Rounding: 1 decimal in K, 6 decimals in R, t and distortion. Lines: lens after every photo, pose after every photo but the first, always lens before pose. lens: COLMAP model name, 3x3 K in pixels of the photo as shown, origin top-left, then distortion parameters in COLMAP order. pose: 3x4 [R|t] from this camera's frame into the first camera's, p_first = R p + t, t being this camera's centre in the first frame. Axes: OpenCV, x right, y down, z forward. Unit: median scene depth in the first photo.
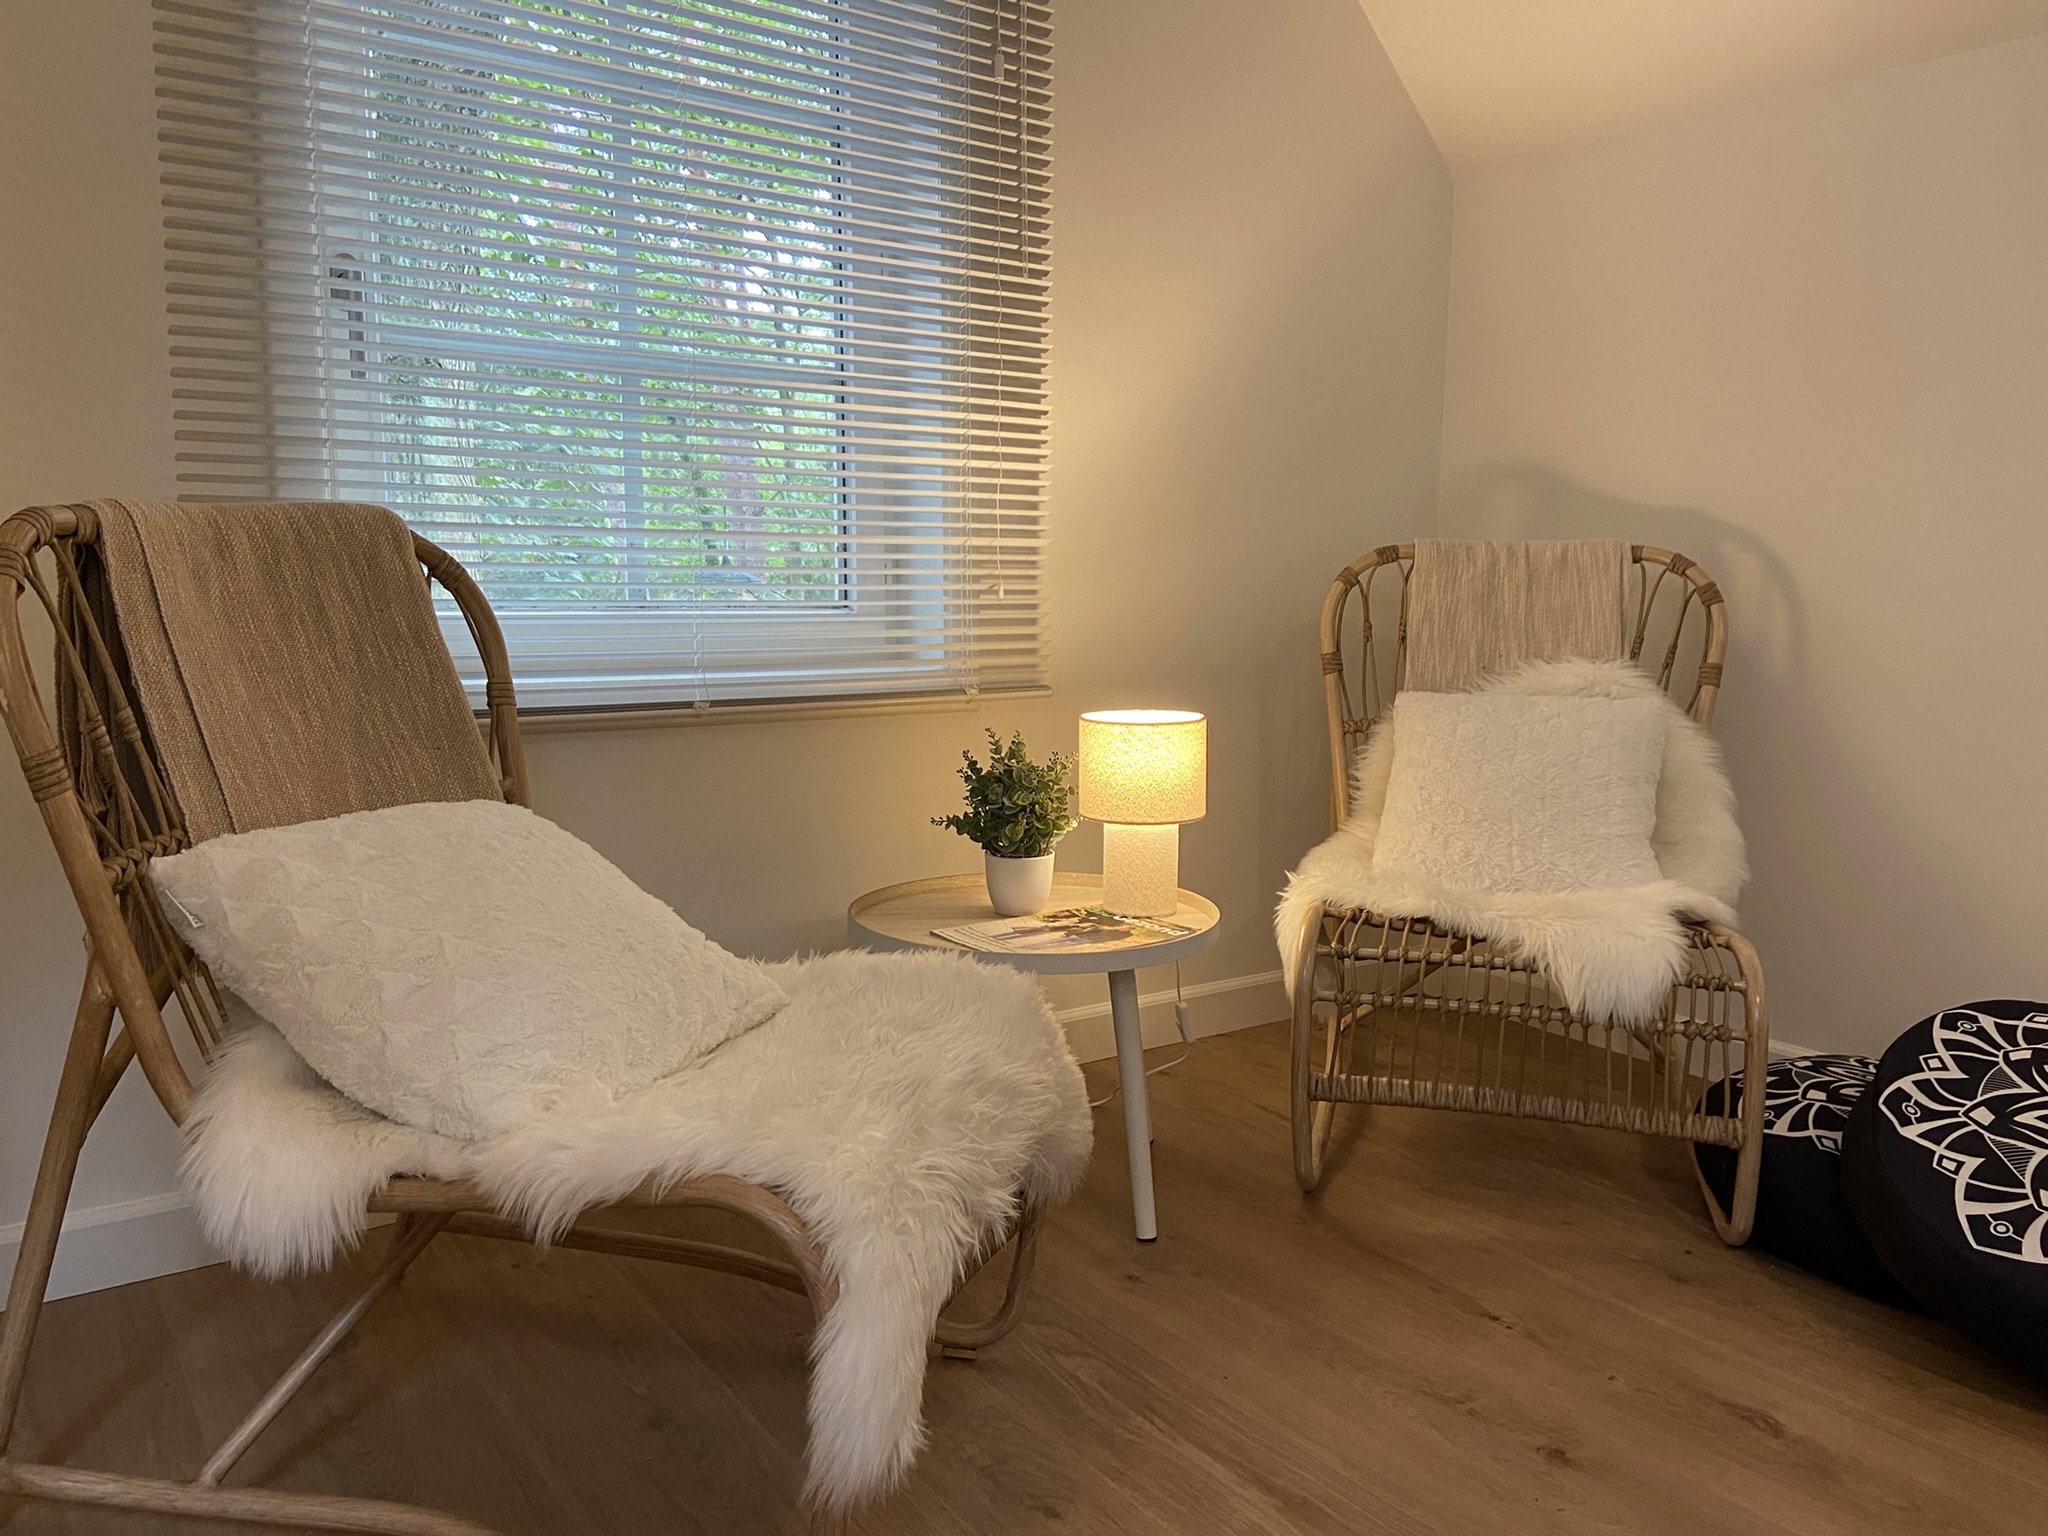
lens RADIAL K [[1563.1, 0, 1024.8], [0, 1563.1, 778.6], [0, 0, 1]] dist [0.043176, -0.005421]
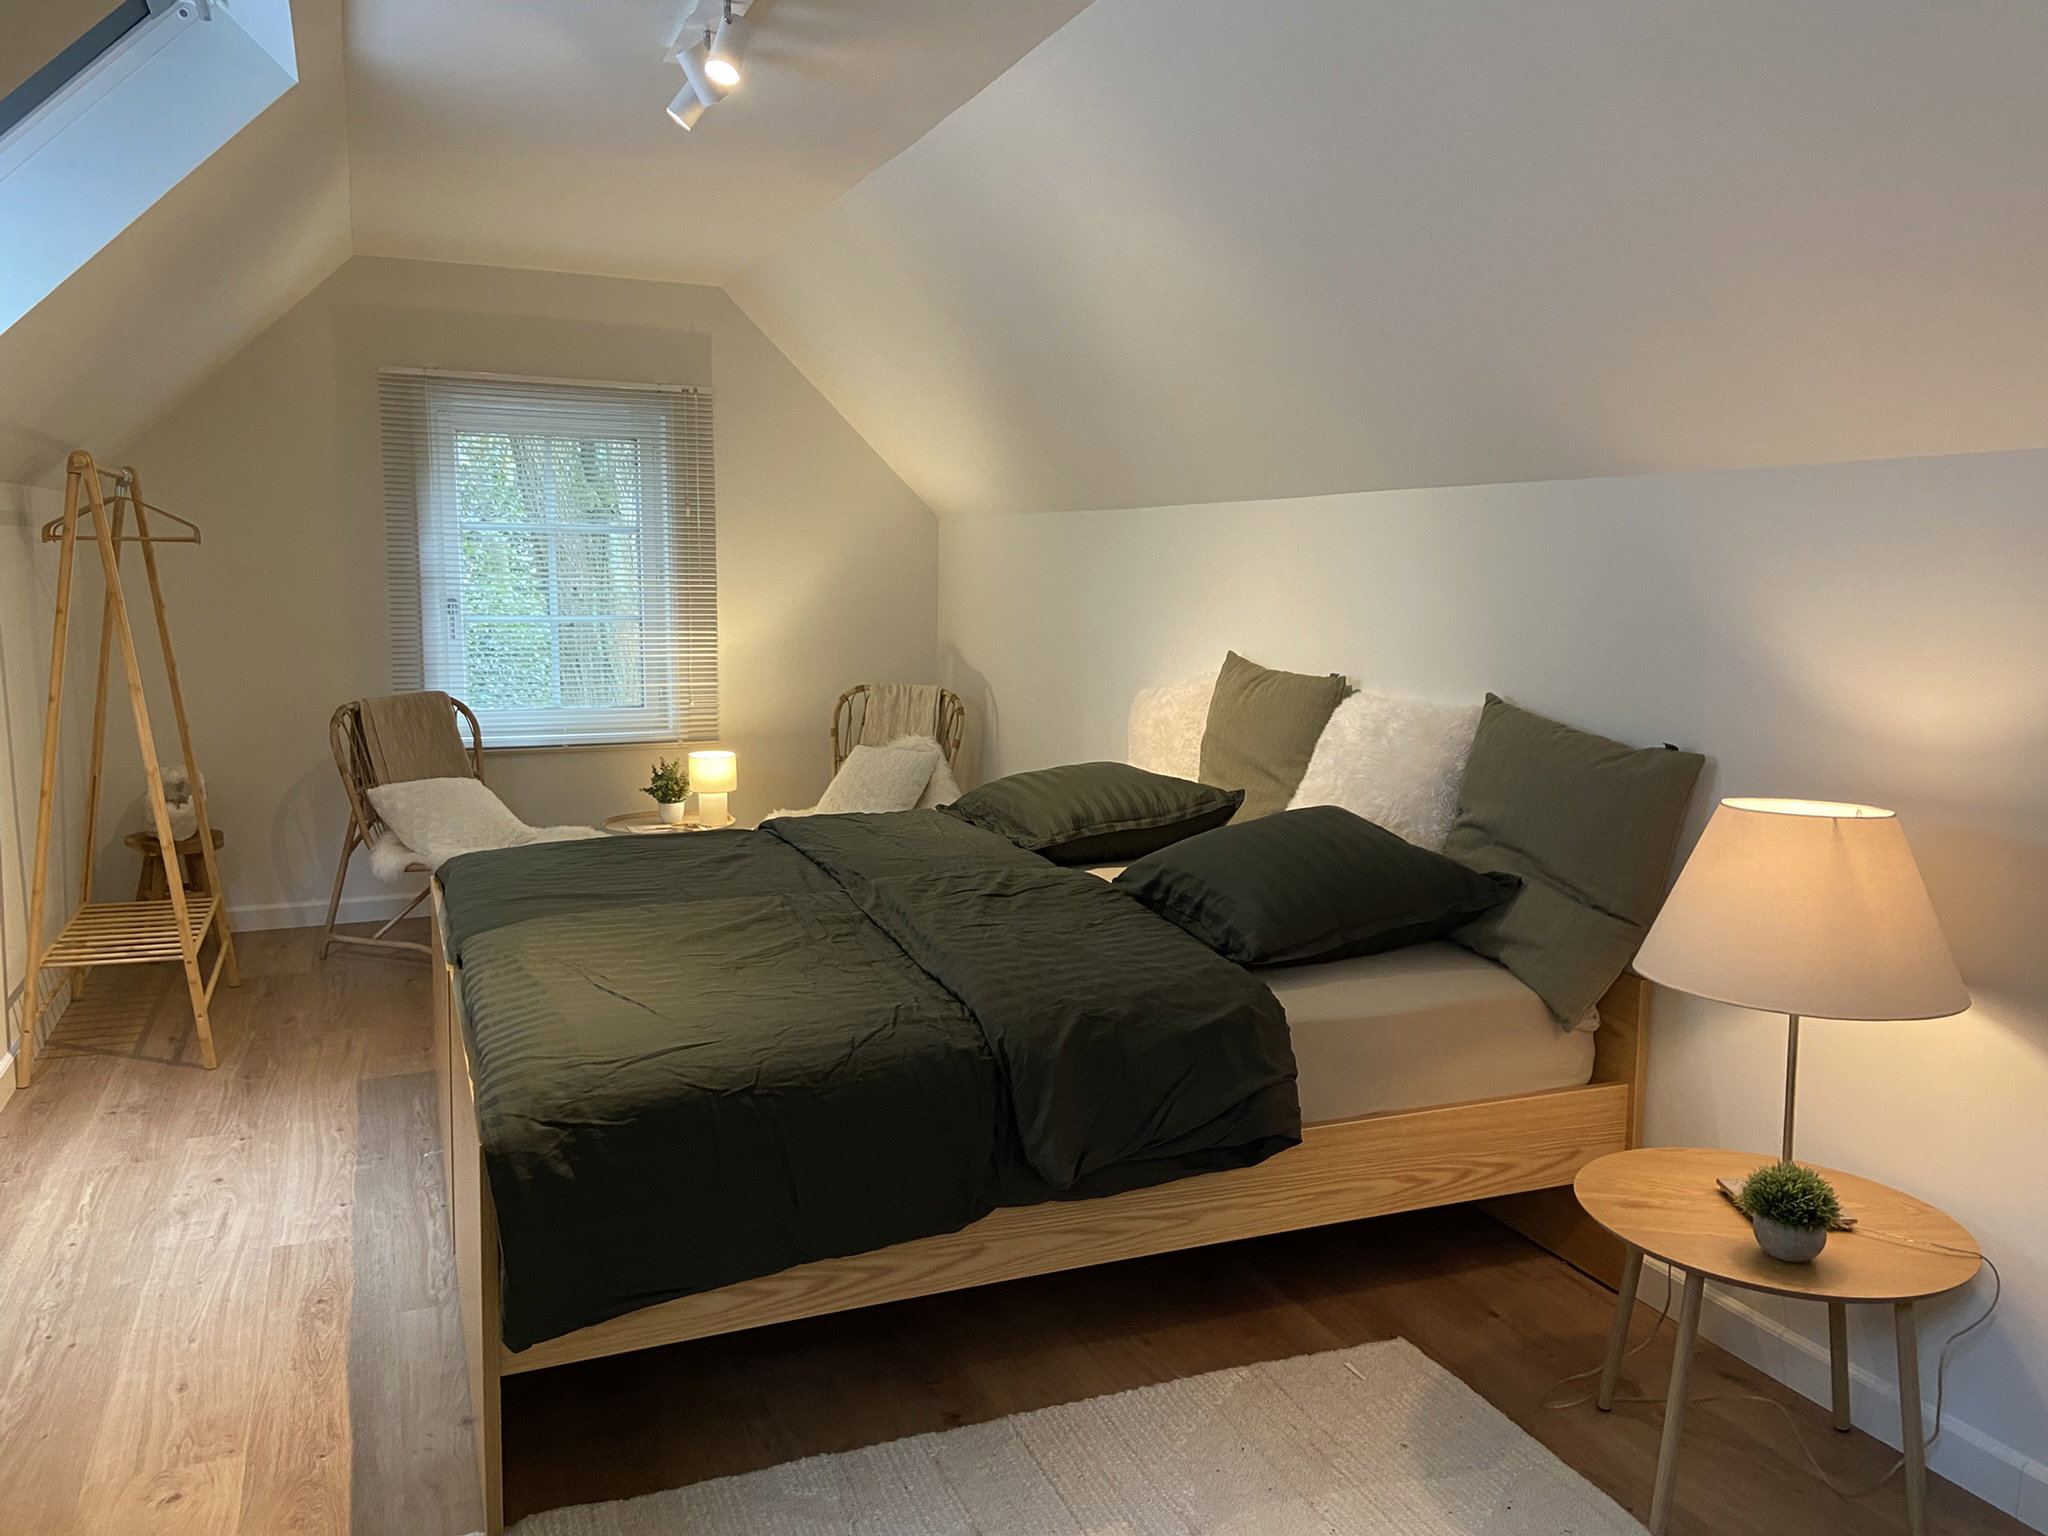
lens RADIAL K [[1563.1, 0, 1024.8], [0, 1563.1, 760.1], [0, 0, 1]] dist [0.043176, -0.005421]
pose [[0.979375, 0.030189, -0.199783, 1.465264], [-0.030597, 0.999531, 0.001045, -0.061955], [0.199721, 0.005090, 0.979840, -2.018964]]
